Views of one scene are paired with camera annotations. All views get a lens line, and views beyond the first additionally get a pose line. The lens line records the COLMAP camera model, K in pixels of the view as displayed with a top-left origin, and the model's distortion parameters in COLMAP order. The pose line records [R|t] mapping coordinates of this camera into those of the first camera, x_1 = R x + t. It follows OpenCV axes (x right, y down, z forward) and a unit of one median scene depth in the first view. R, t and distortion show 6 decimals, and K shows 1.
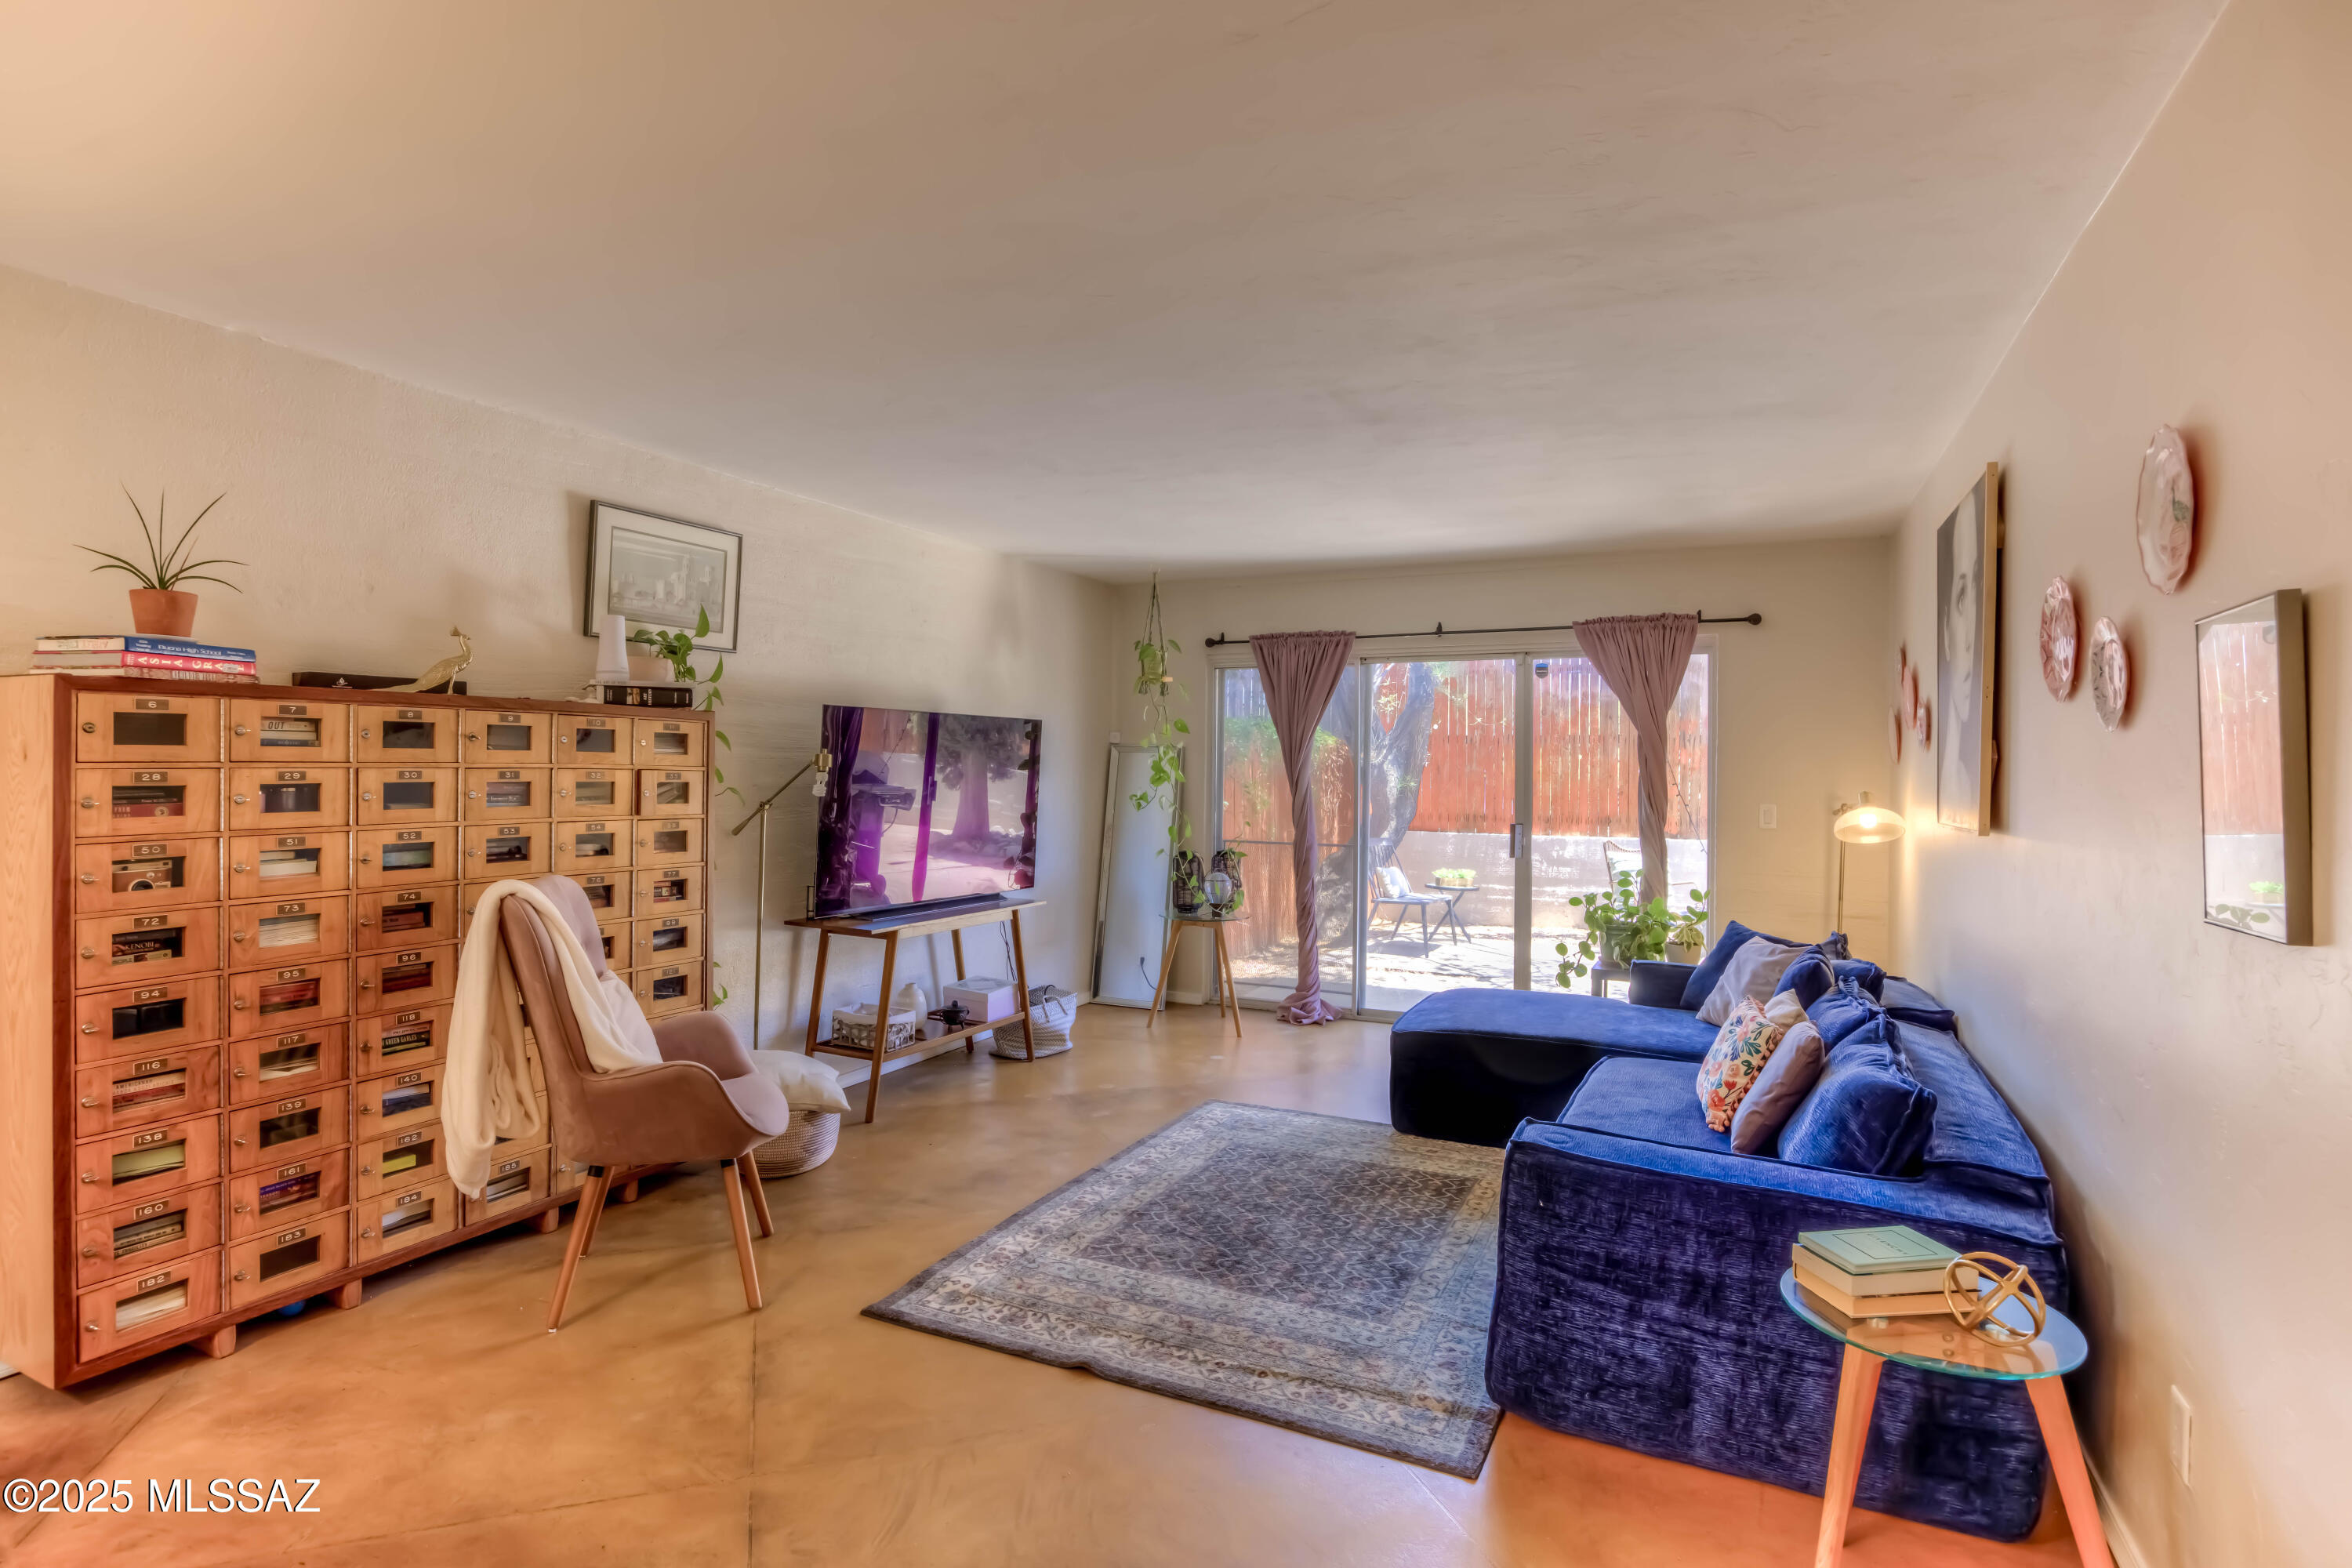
lens RADIAL K [[1136.7, 0, 1167.0], [0, 1136.7, 761.7], [0, 0, 1]] dist [-0.025196, 0.000133]
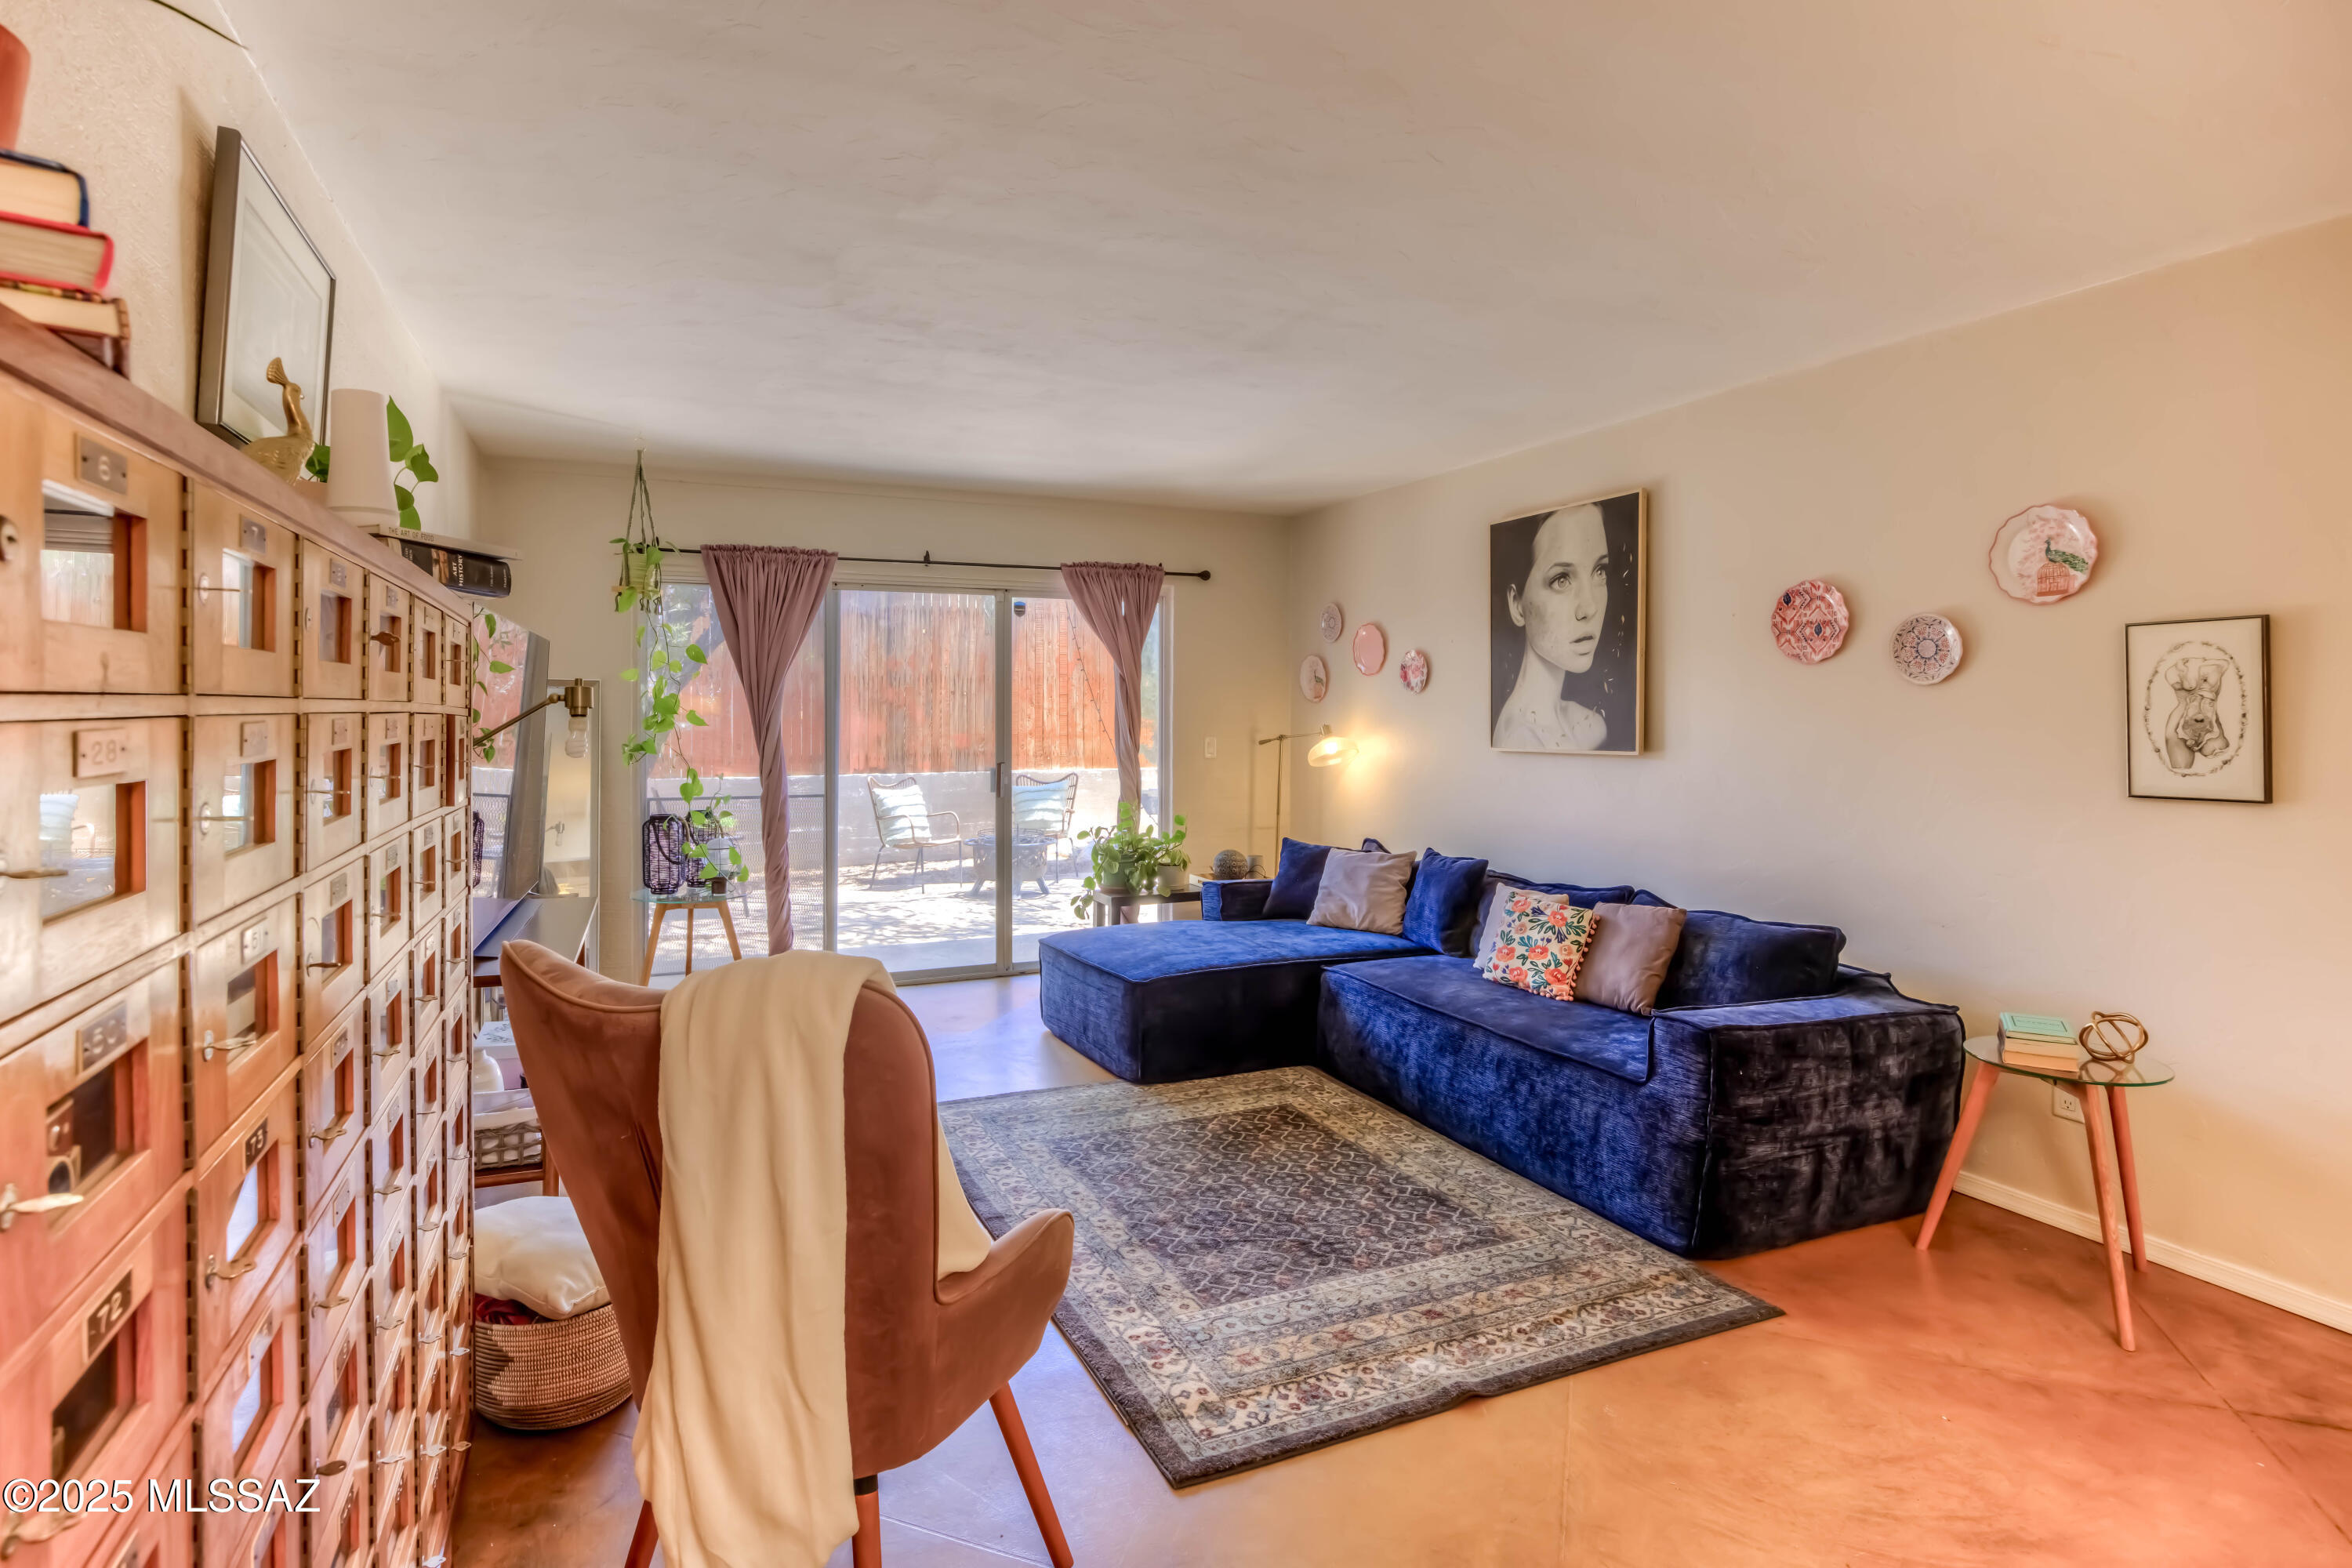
lens RADIAL K [[1136.7, 0, 1167.0], [0, 1136.7, 761.7], [0, 0, 1]] dist [-0.025196, 0.000133]
pose [[0.672921, -0.040168, 0.738623, -0.522318], [0.001515, 0.998597, 0.052926, 0.000926], [-0.739713, -0.034496, 0.672038, 0.371282]]
